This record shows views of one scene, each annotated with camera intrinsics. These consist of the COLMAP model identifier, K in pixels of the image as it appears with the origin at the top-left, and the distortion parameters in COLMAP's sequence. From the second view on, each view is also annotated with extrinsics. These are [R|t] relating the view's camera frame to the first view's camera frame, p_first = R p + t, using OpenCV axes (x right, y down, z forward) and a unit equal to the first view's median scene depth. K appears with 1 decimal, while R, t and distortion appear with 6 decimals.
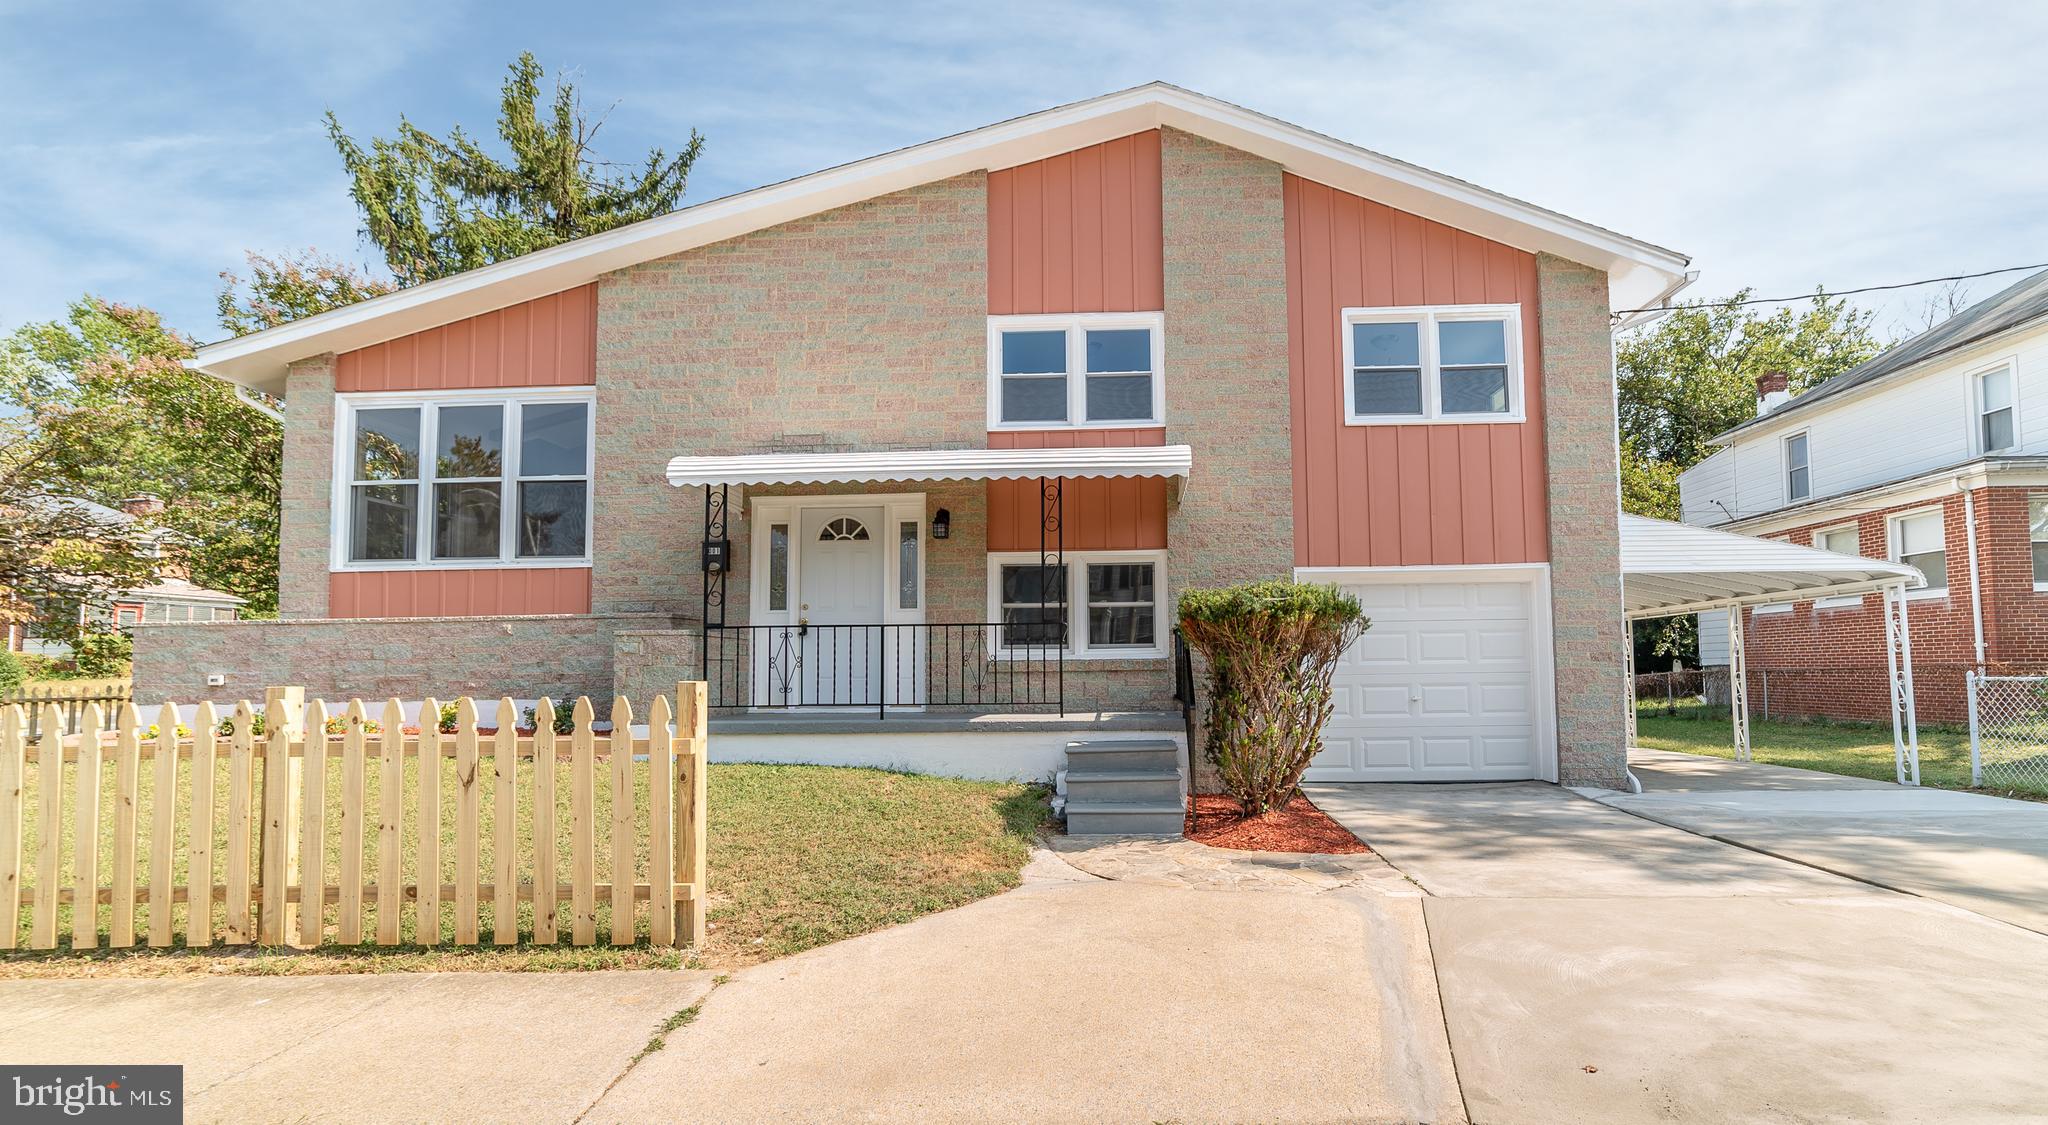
lens RADIAL K [[721.7, 0, 1025.8], [0, 721.7, 648.6], [0, 0, 1]] dist [0.007513, 0.000040]
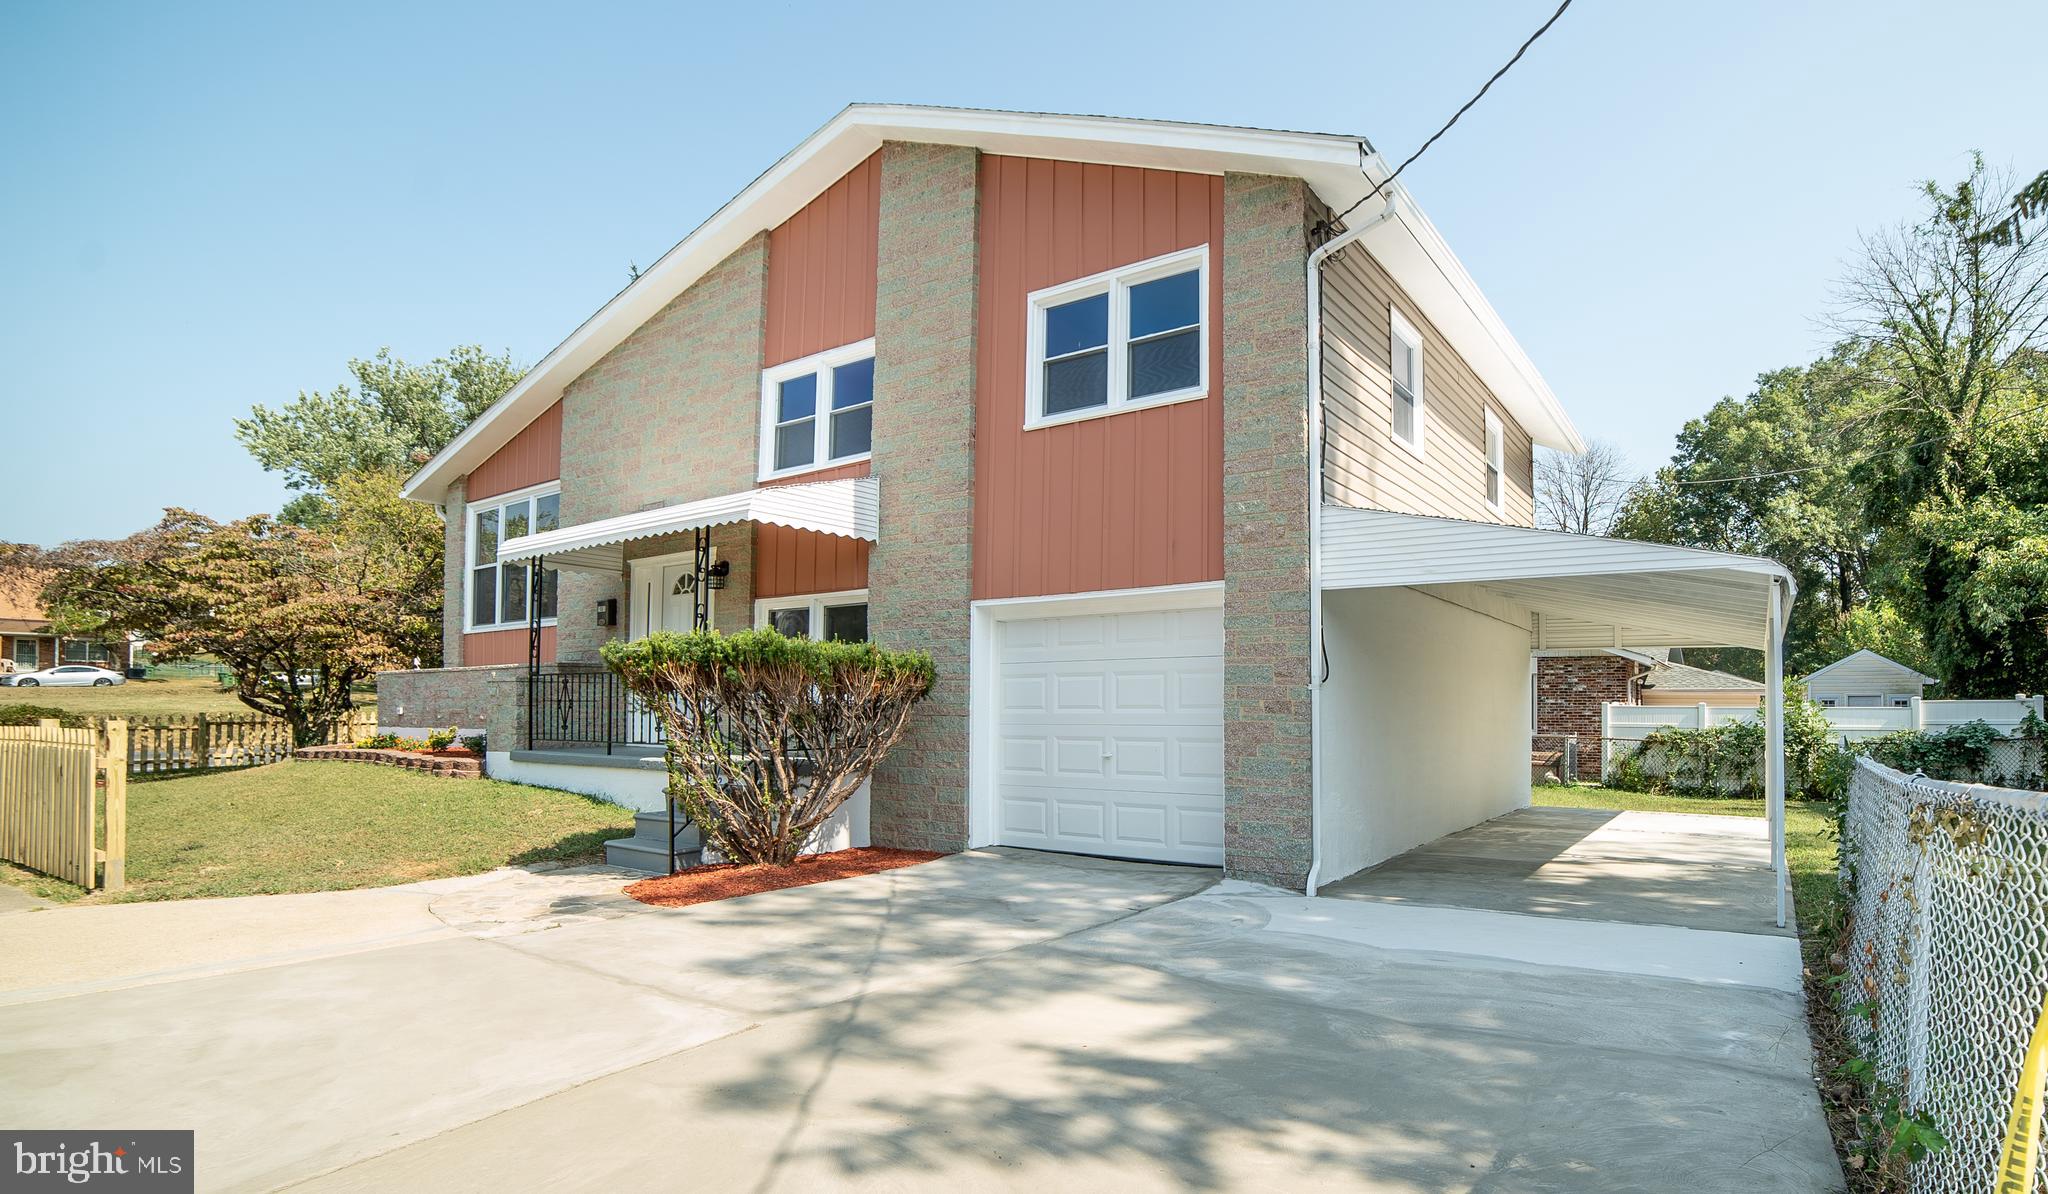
lens RADIAL K [[1042.9, 0, 1024.0], [0, 1042.9, 665.0], [0, 0, 1]] dist [-0.000955, -0.000102]
pose [[0.820636, -0.012246, -0.571320, 1.103390], [0.006321, 0.999904, -0.012354, -0.017712], [0.571416, 0.006527, 0.820635, -0.008809]]
